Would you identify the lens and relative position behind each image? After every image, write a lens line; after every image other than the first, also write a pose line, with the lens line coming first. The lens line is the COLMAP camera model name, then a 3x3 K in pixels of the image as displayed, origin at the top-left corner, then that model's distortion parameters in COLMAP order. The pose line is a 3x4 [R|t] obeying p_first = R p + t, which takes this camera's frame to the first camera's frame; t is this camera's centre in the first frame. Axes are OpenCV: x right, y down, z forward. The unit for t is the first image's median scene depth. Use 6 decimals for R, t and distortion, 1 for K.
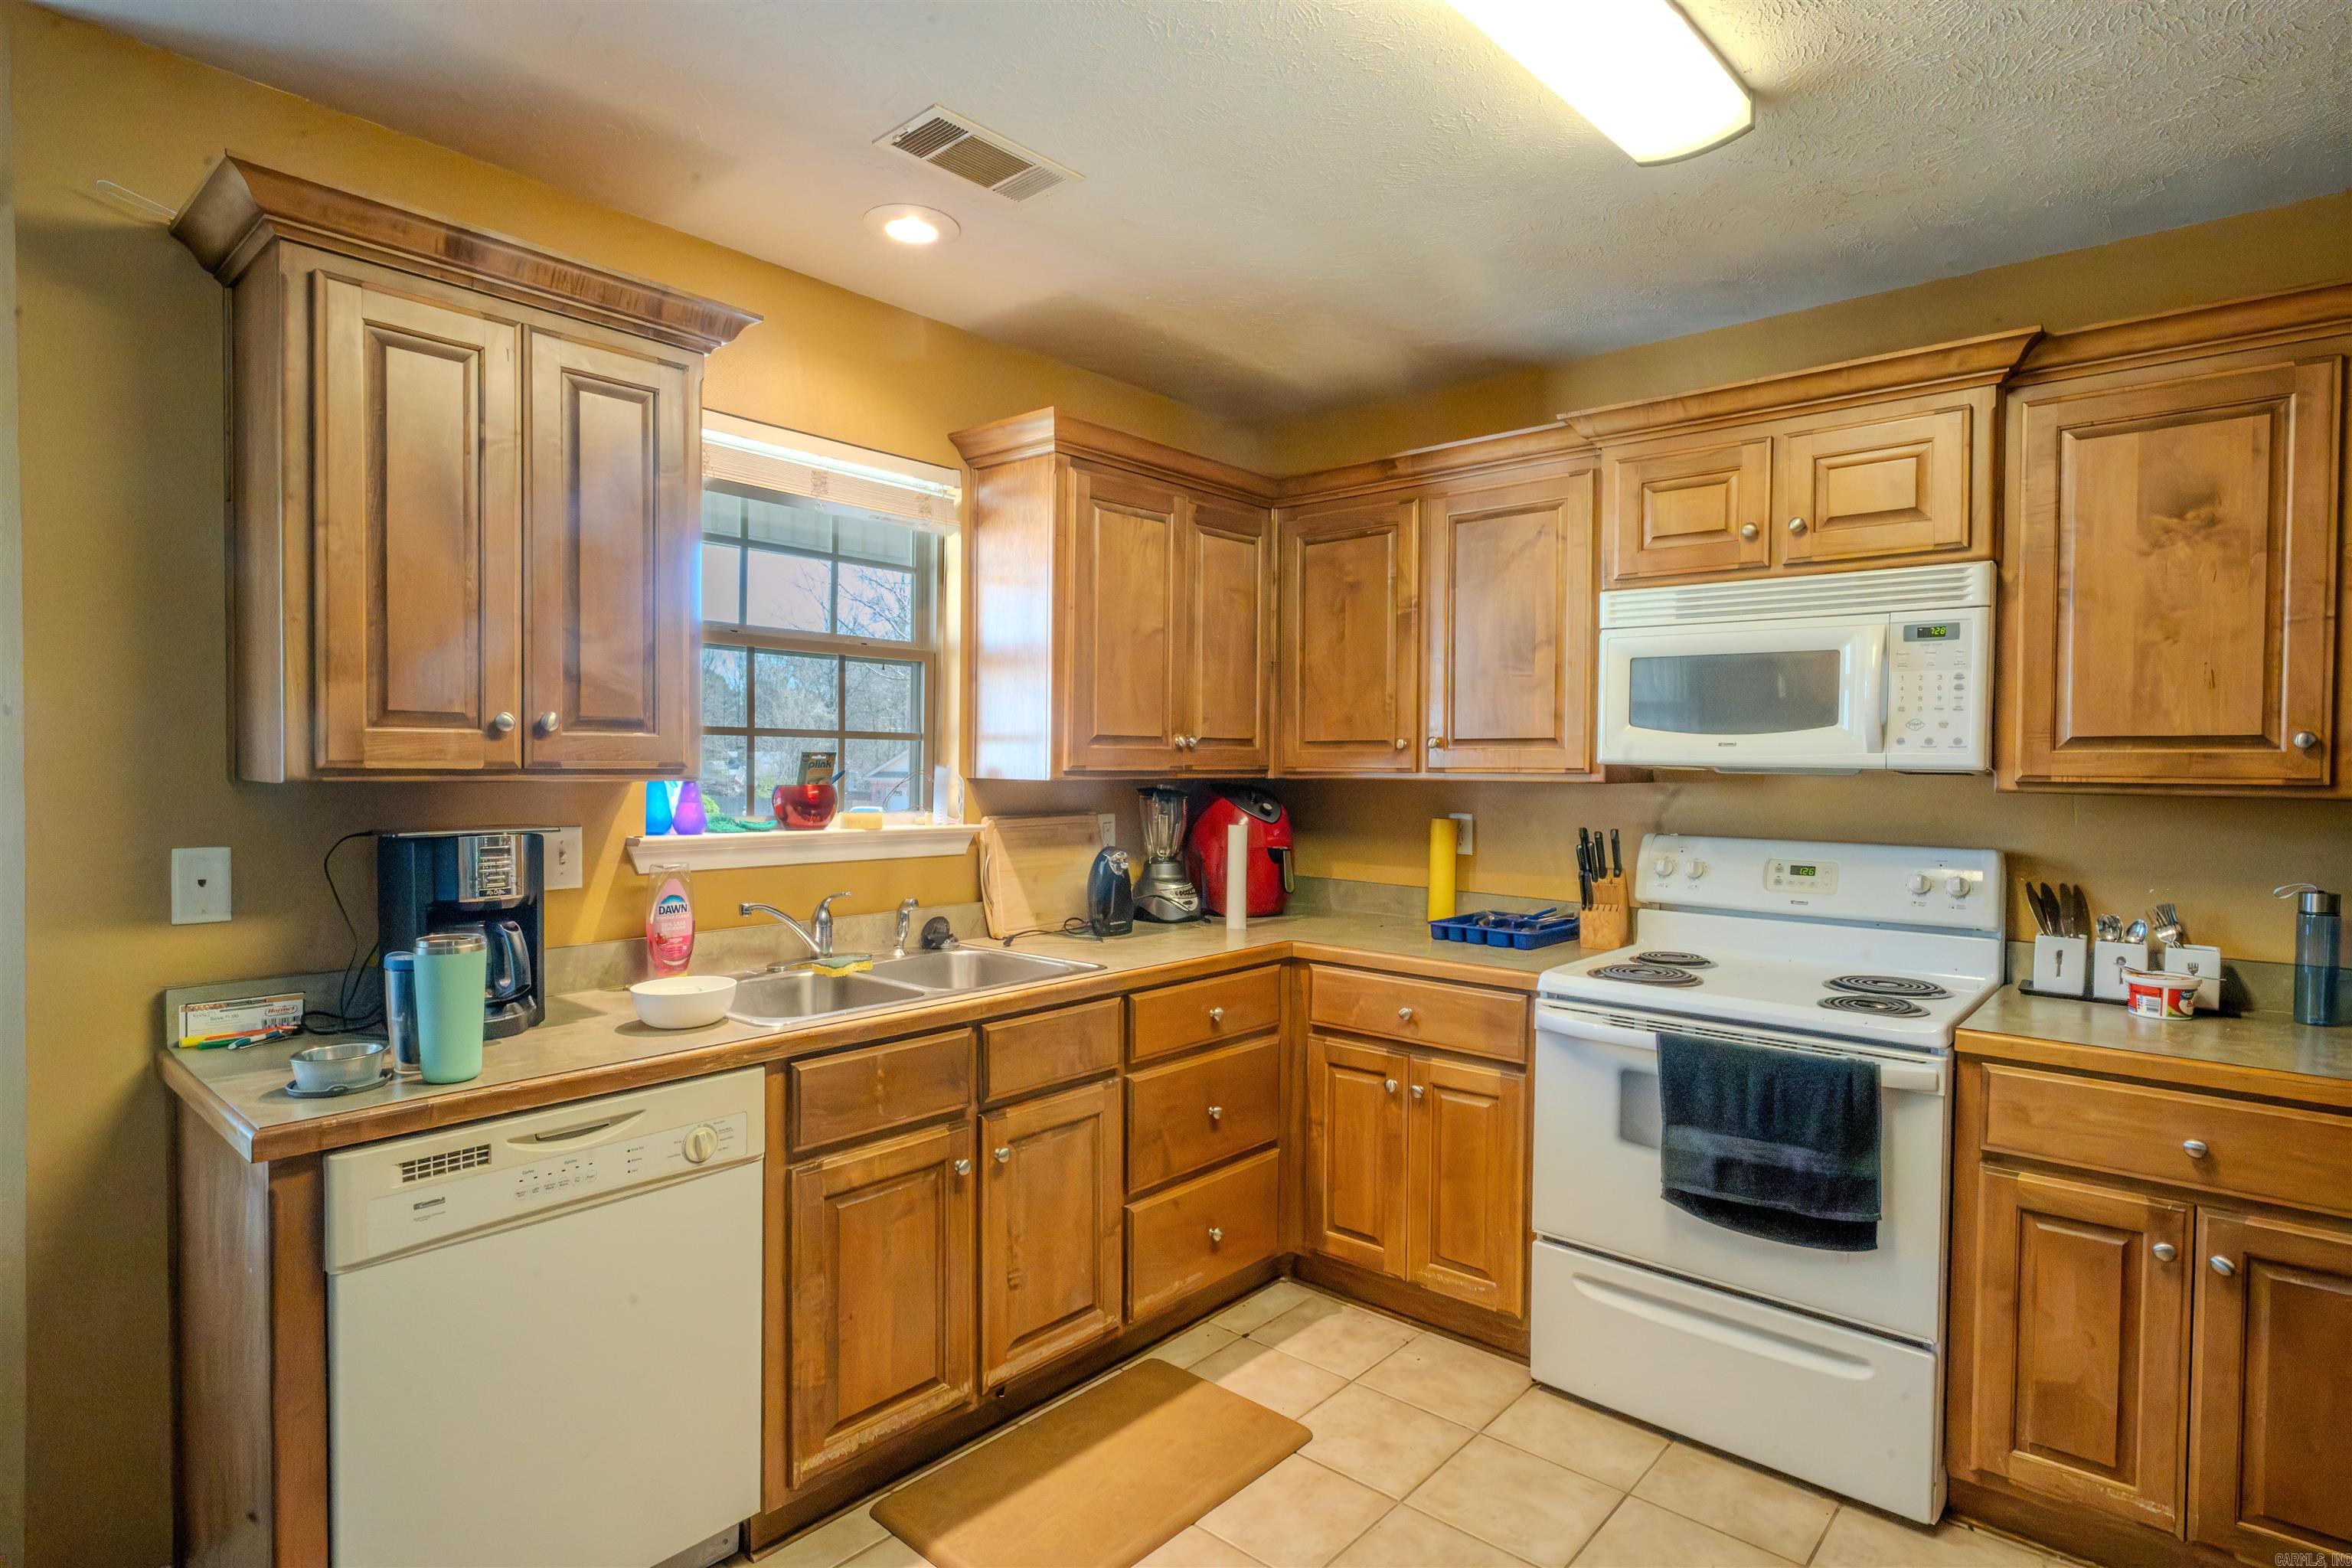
lens RADIAL K [[1241.3, 0, 1176.0], [0, 1241.3, 784.0], [0, 0, 1]] dist [-0.003730, -0.008416]
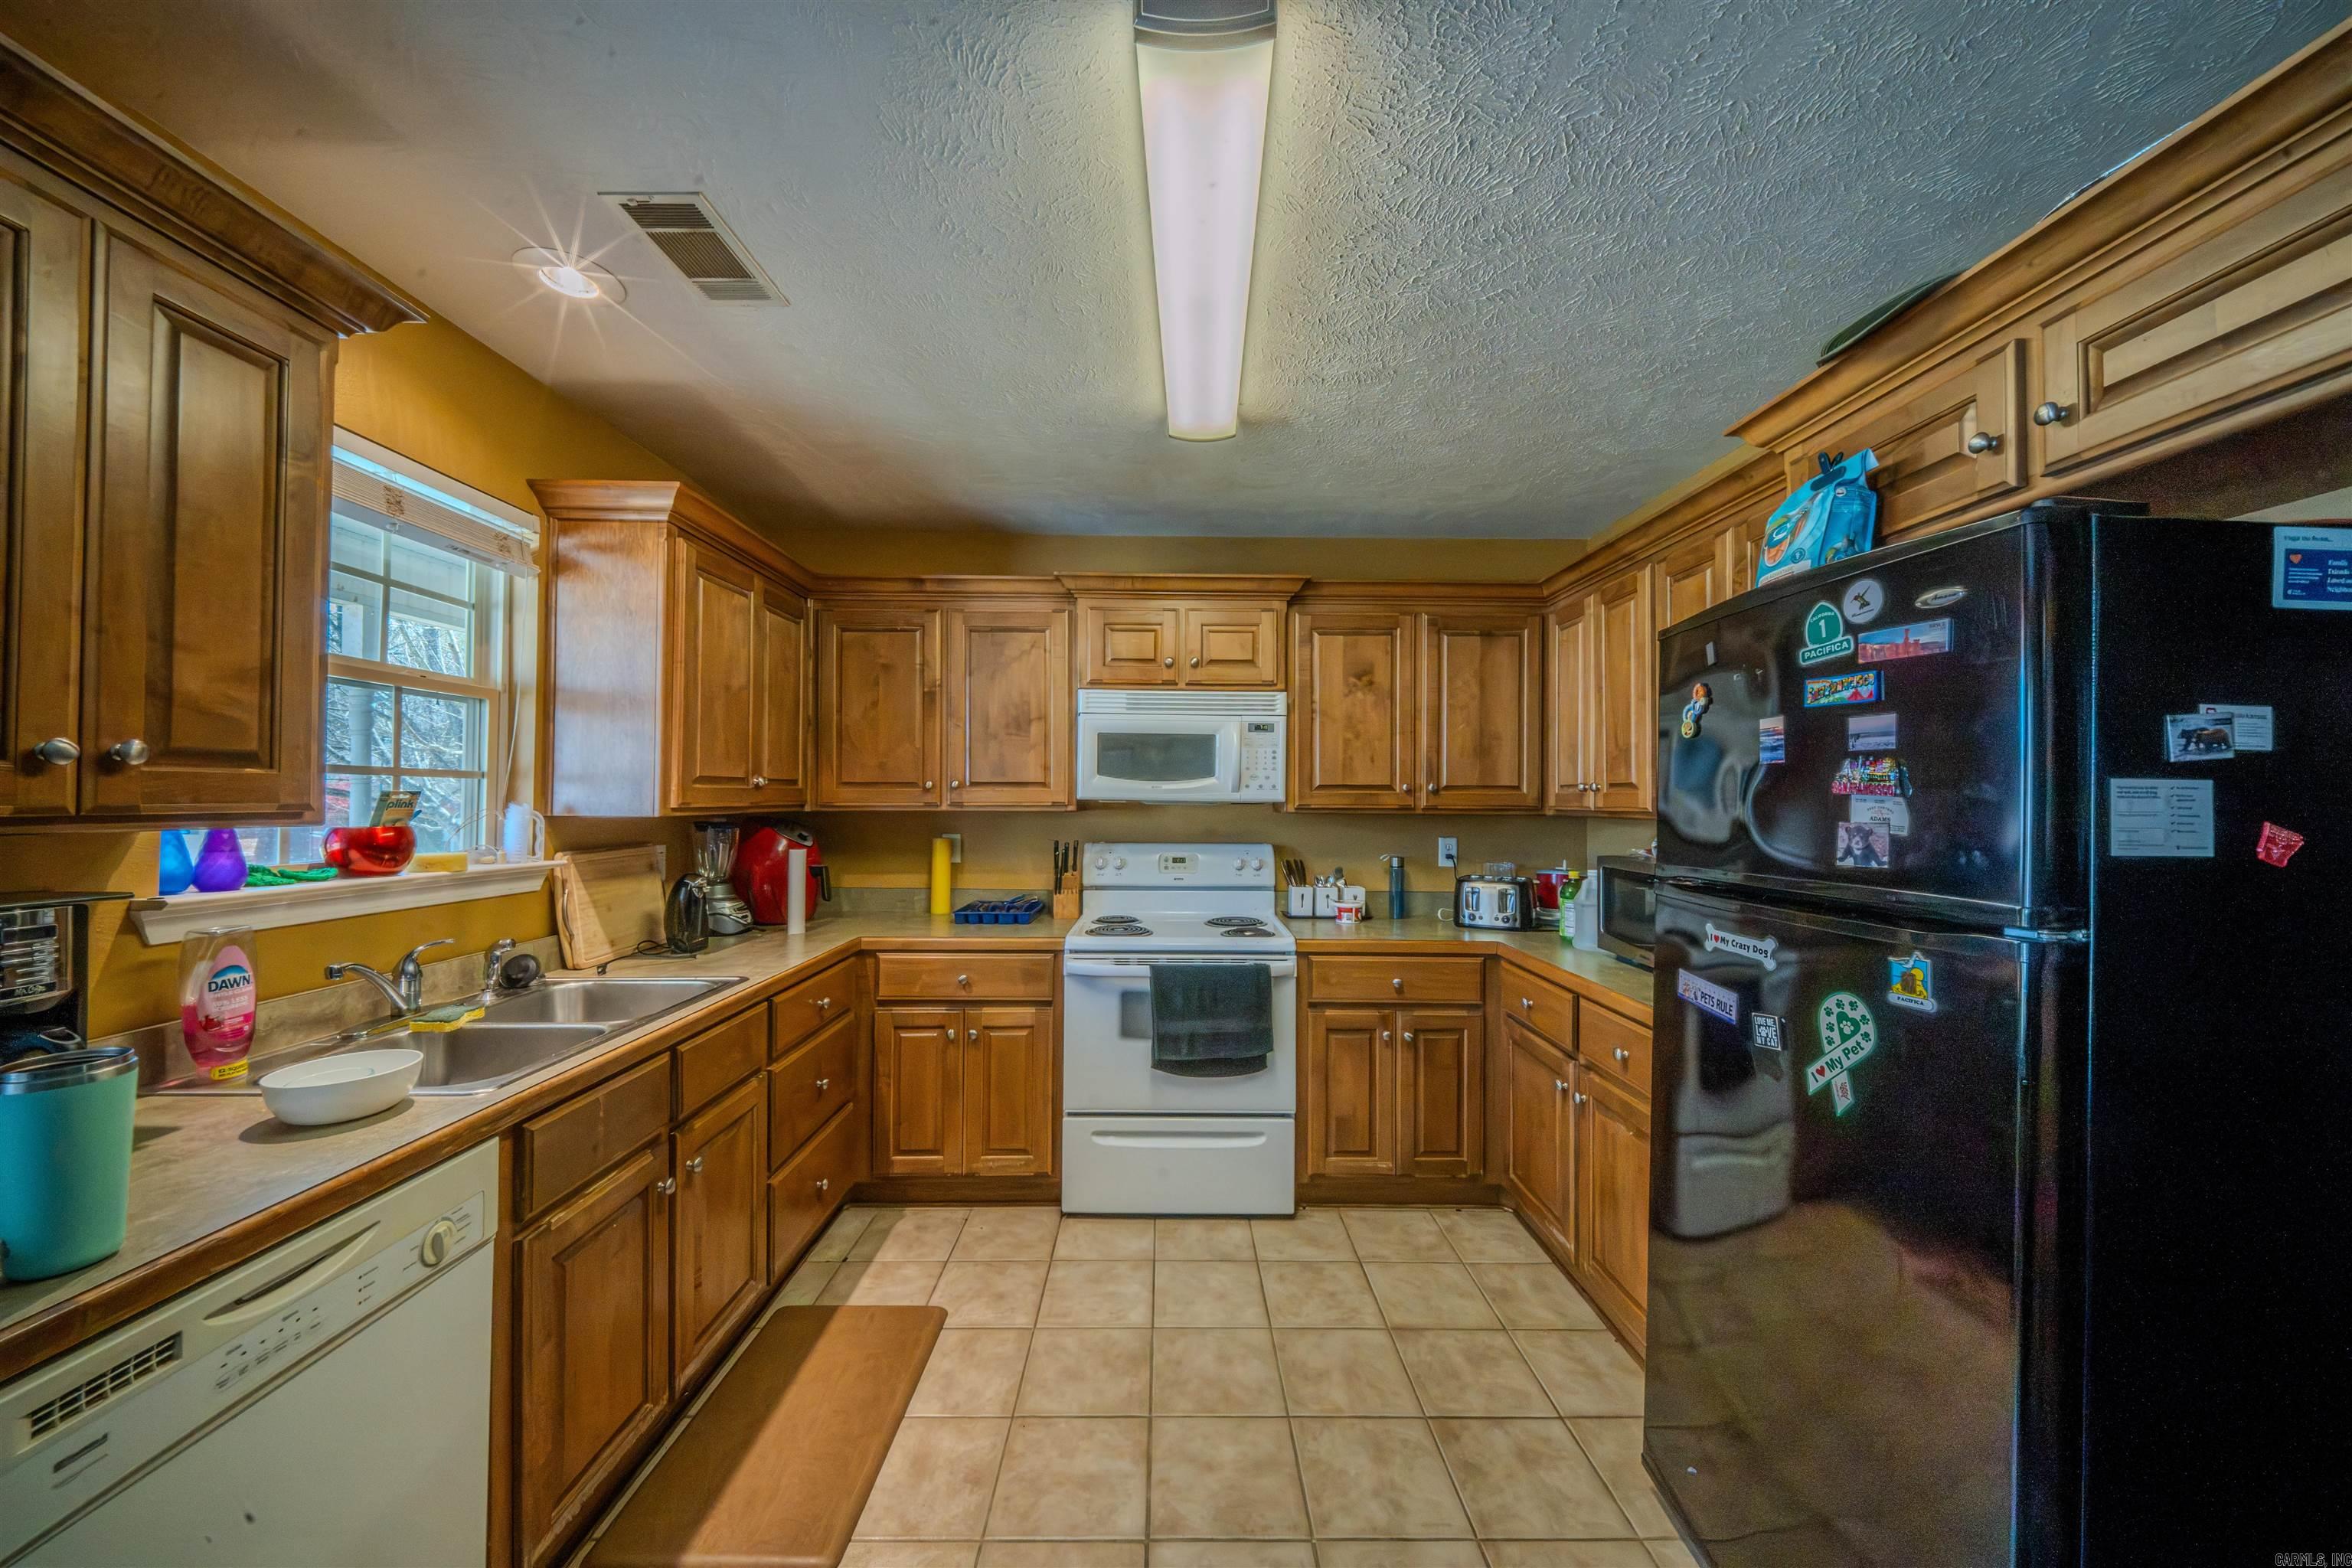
lens RADIAL K [[846.4, 0, 1180.6], [0, 846.4, 783.4], [0, 0, 1]] dist [0.015655, -0.008306]
pose [[0.725328, 0.007695, 0.688360, -0.326113], [0.013284, 0.999595, -0.025171, -0.008075], [-0.688275, 0.027402, 0.724932, 0.152831]]
